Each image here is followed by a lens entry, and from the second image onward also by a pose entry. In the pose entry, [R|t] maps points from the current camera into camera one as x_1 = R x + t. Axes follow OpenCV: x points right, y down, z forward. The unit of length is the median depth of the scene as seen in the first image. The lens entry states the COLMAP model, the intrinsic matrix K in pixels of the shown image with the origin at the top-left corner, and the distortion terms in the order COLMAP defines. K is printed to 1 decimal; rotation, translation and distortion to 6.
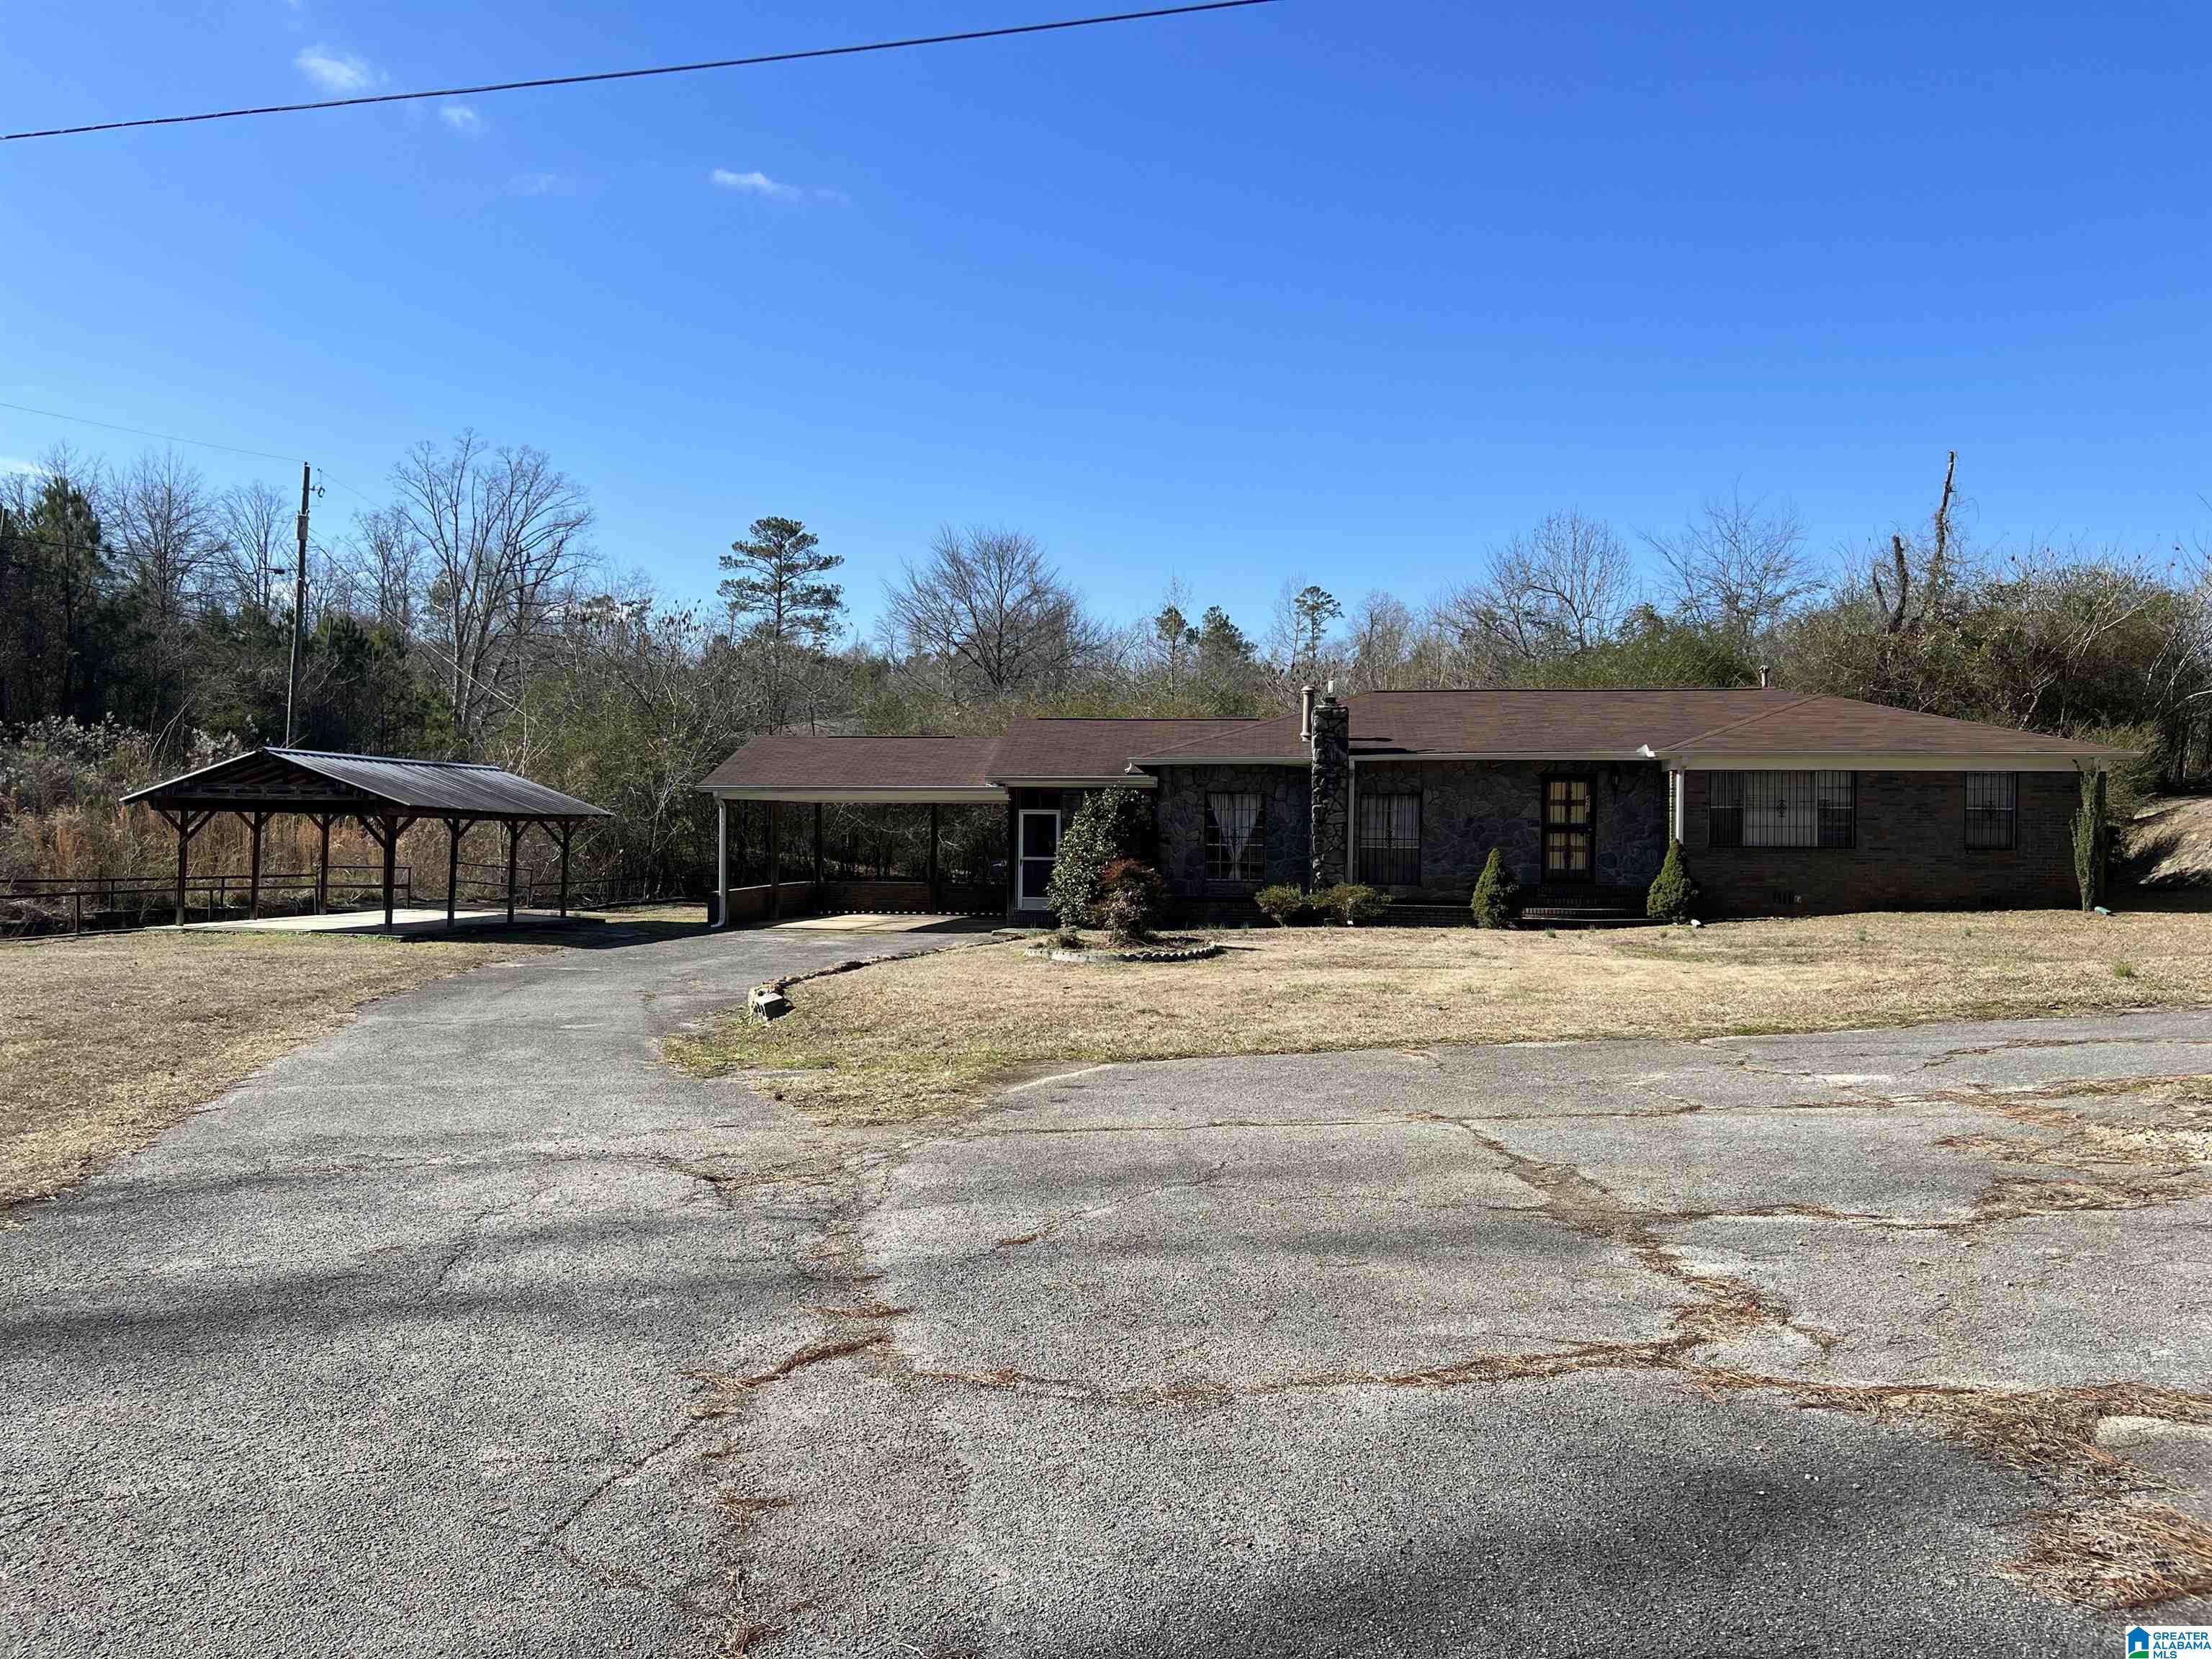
lens RADIAL K [[1680.4, 0, 1093.1], [0, 1680.4, 824.9], [0, 0, 1]] dist [0.076563, -0.122725]
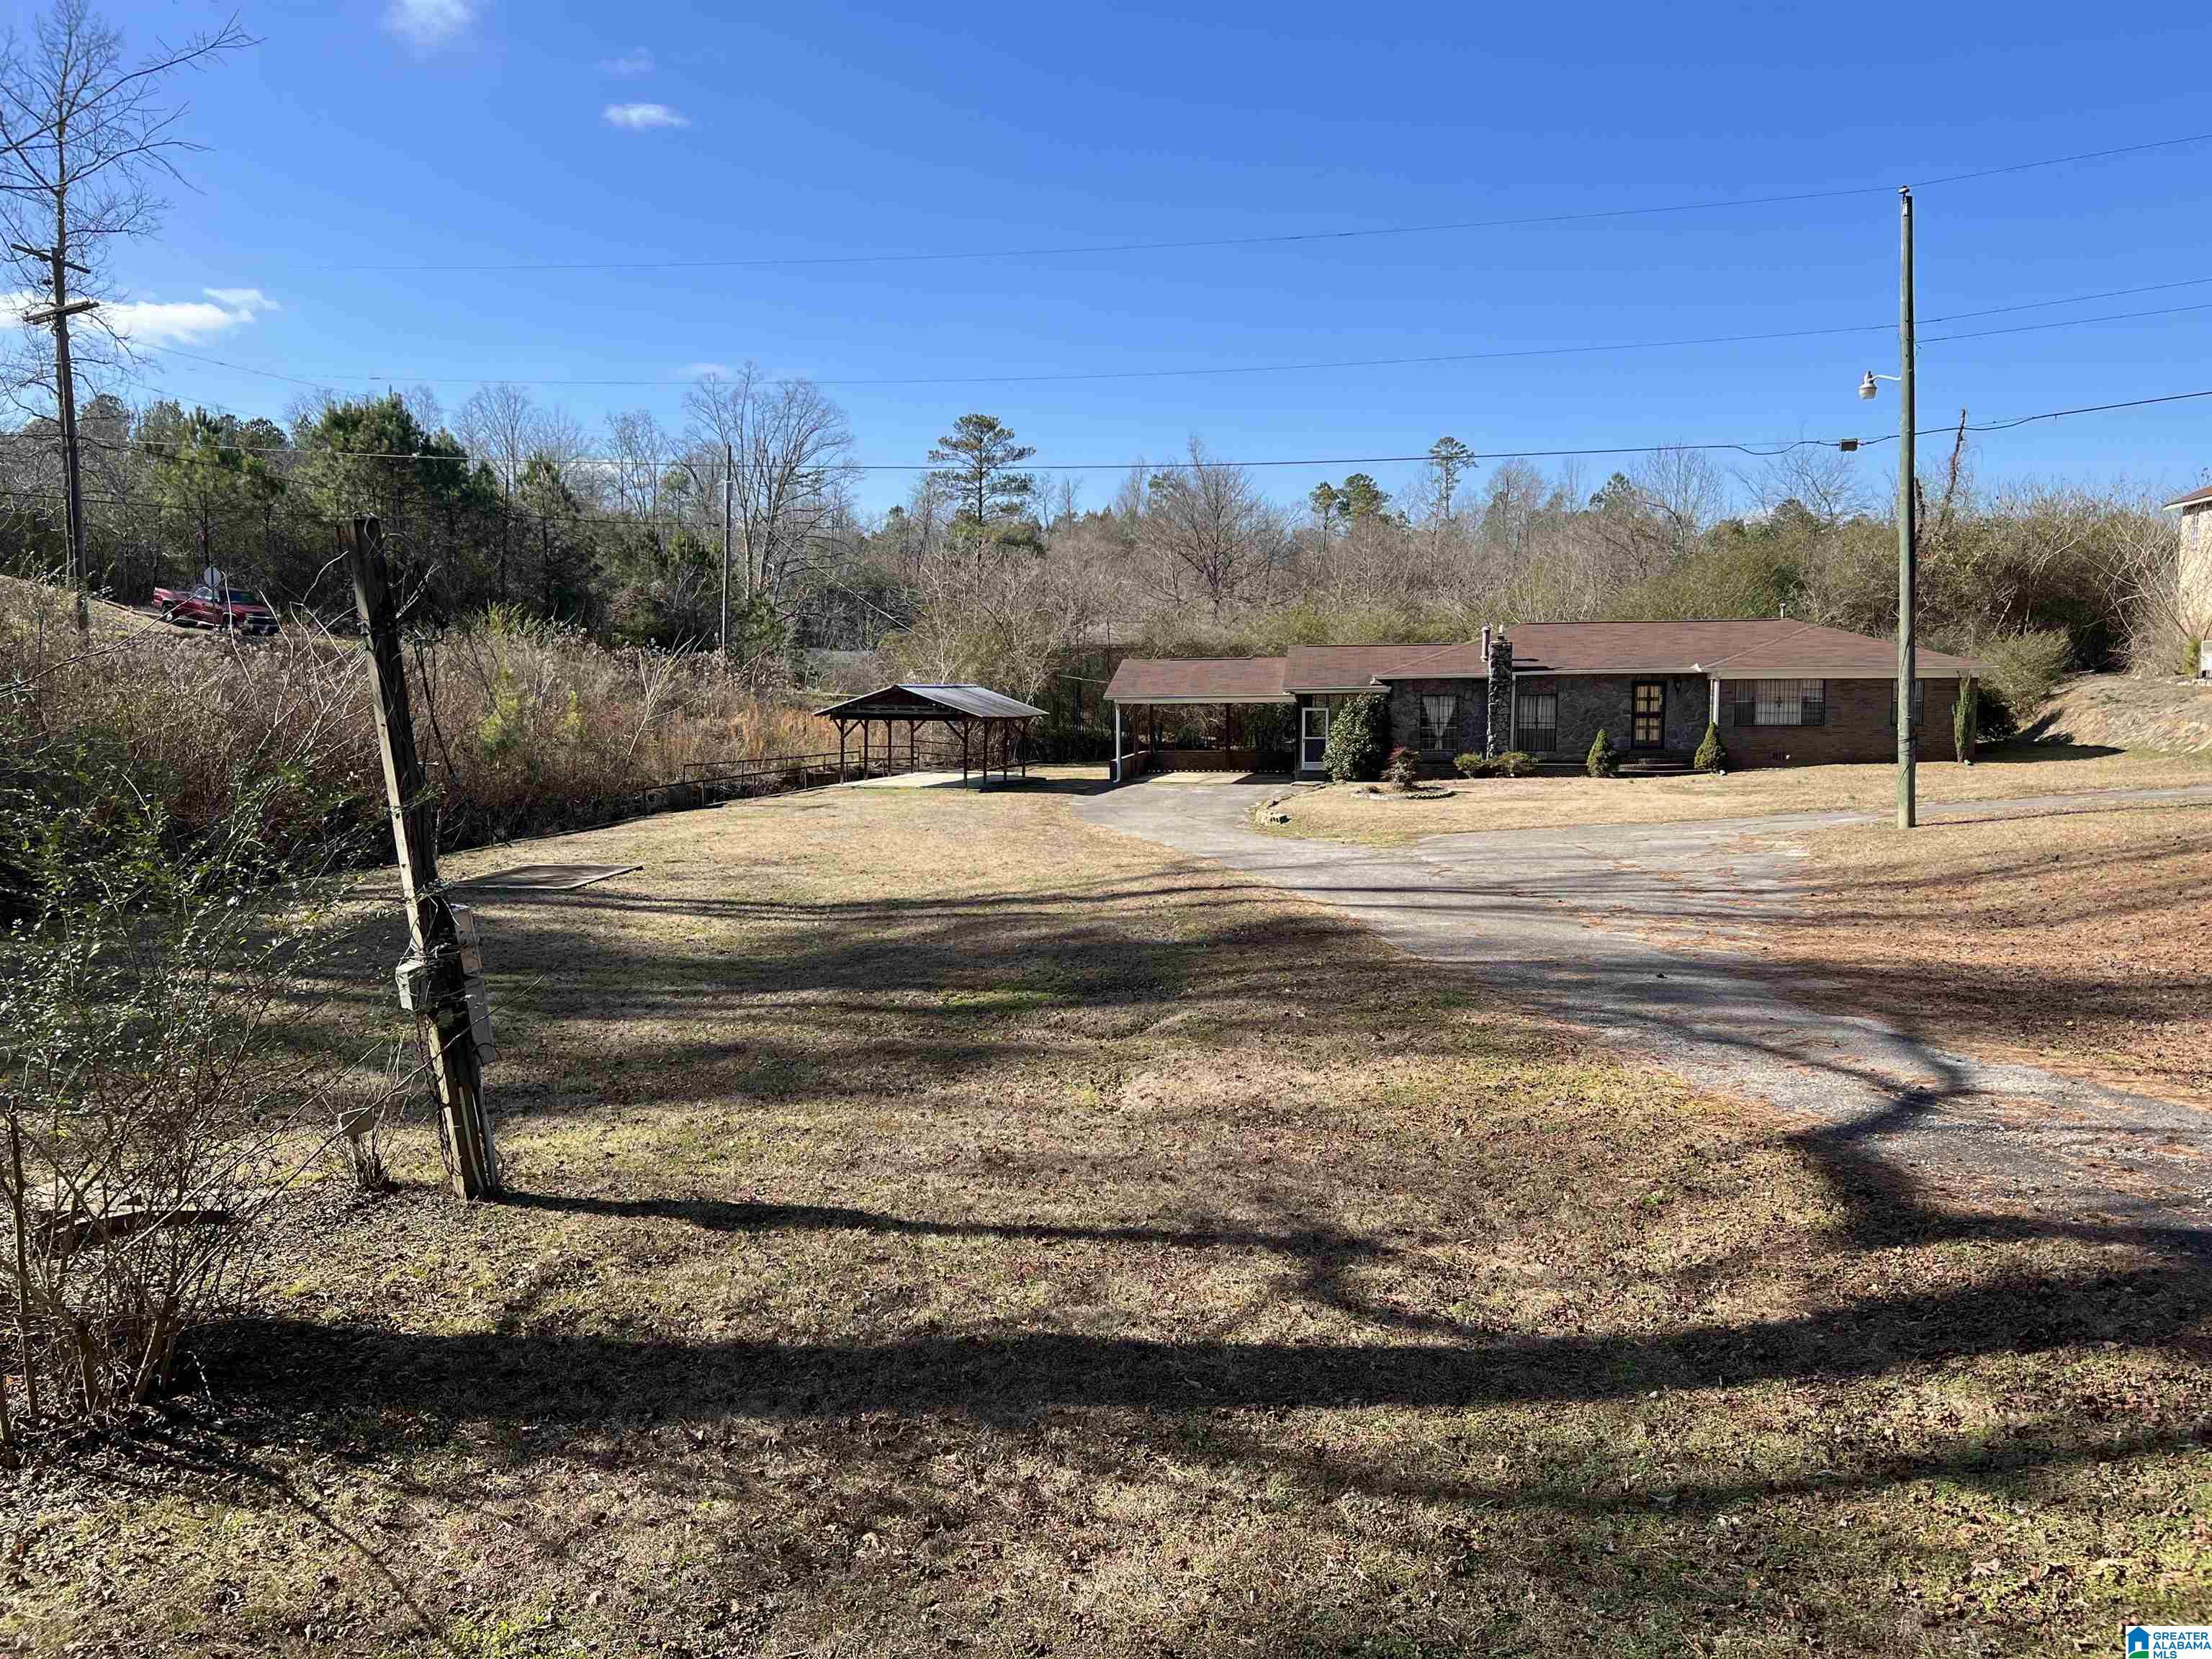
lens RADIAL K [[1681.6, 0, 1102.3], [0, 1681.6, 836.0], [0, 0, 1]] dist [0.080775, -0.156530]
pose [[0.997735, -0.009333, -0.066616, -0.132523], [0.015921, 0.994954, 0.099059, -0.050573], [0.065355, -0.099895, 0.992849, -0.648354]]
